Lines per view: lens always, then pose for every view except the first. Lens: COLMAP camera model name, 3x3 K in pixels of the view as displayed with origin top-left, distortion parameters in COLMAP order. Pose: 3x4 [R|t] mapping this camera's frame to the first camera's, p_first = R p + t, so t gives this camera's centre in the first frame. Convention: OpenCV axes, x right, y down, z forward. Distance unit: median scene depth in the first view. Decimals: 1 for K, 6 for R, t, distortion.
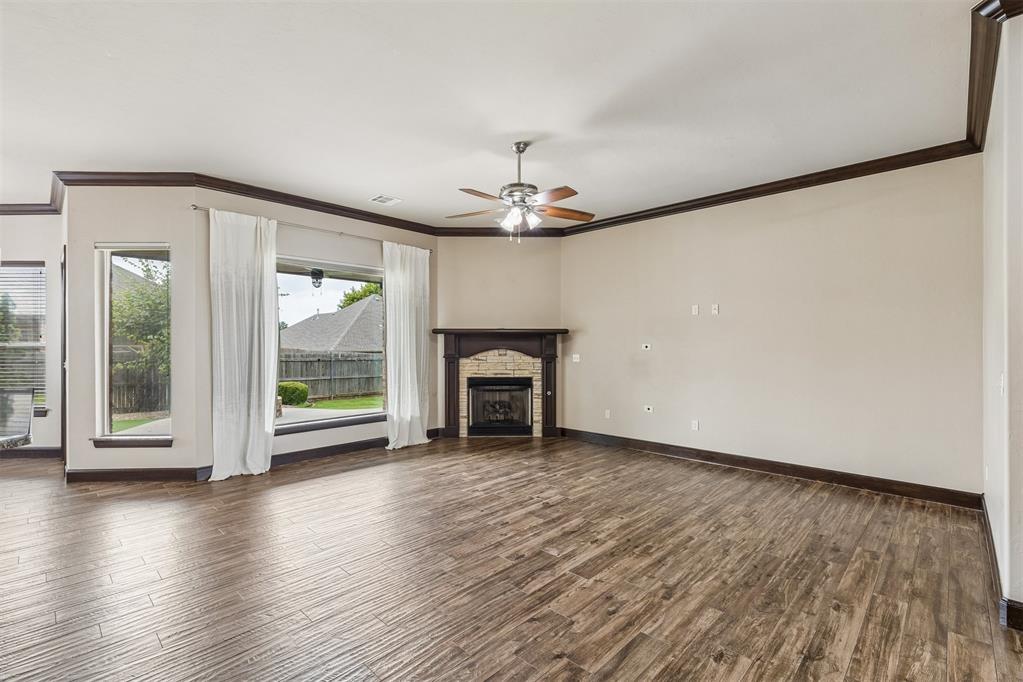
lens RADIAL K [[461.1, 0, 510.4], [0, 461.1, 342.2], [0, 0, 1]] dist [0.025309, 0.000106]
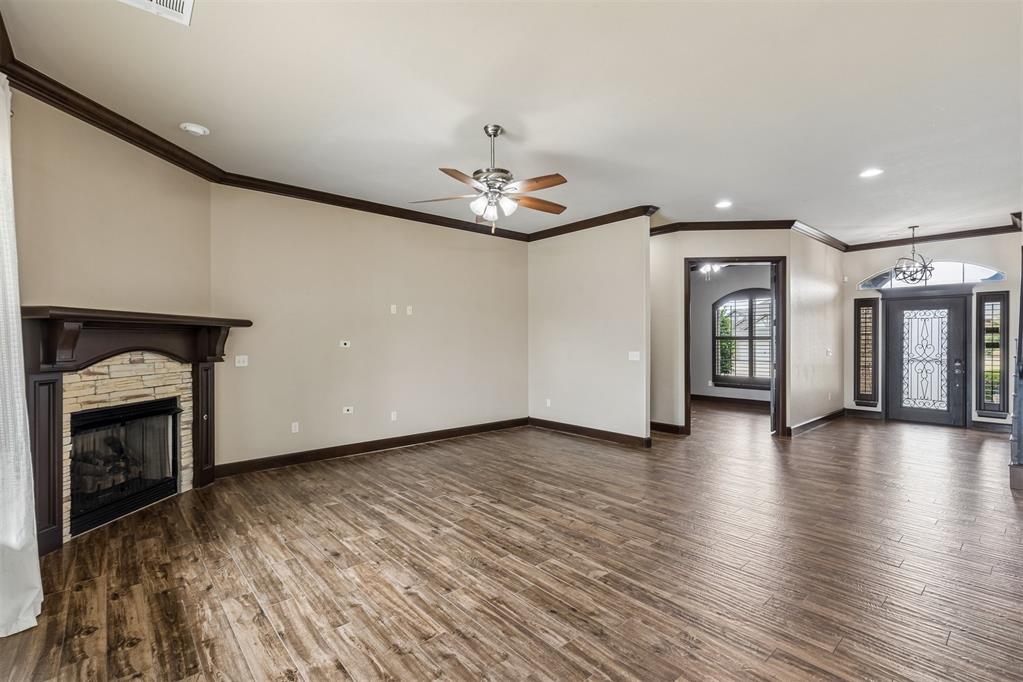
lens RADIAL K [[461.1, 0, 510.4], [0, 461.1, 342.2], [0, 0, 1]] dist [0.025309, 0.000106]
pose [[0.084727, -0.004440, 0.996394, -0.731096], [-0.004160, 0.999980, 0.004810, -0.000070], [-0.996395, -0.004552, 0.084707, 0.709073]]
